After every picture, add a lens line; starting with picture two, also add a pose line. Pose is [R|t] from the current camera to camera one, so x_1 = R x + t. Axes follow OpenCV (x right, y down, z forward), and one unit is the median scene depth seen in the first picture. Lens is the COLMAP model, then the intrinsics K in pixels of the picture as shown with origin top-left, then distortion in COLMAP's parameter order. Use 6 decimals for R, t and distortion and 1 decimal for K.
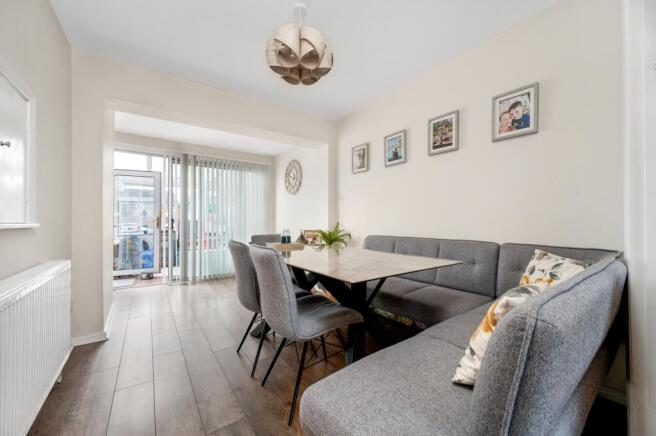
lens RADIAL K [[256.0, 0, 331.8], [0, 256.0, 215.7], [0, 0, 1]] dist [0.001234, 0.000065]
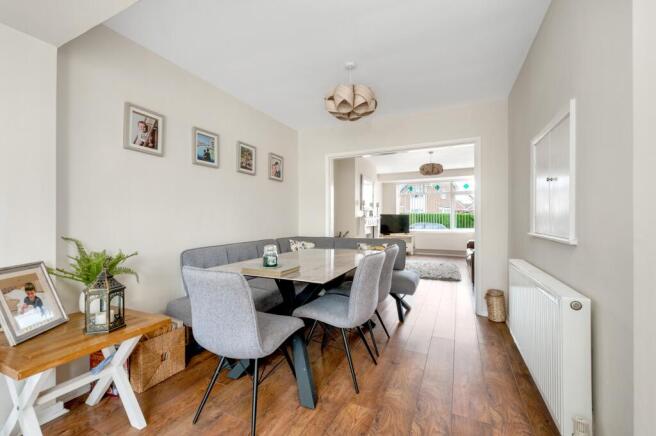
lens RADIAL K [[271.6, 0, 330.3], [0, 271.6, 221.1], [0, 0, 1]] dist [-0.000523, -0.000008]
pose [[-0.483591, 0.012843, 0.875200, -0.906016], [0.003916, 0.999914, -0.012509, 0.006392], [-0.875285, -0.002622, -0.483600, 1.243117]]
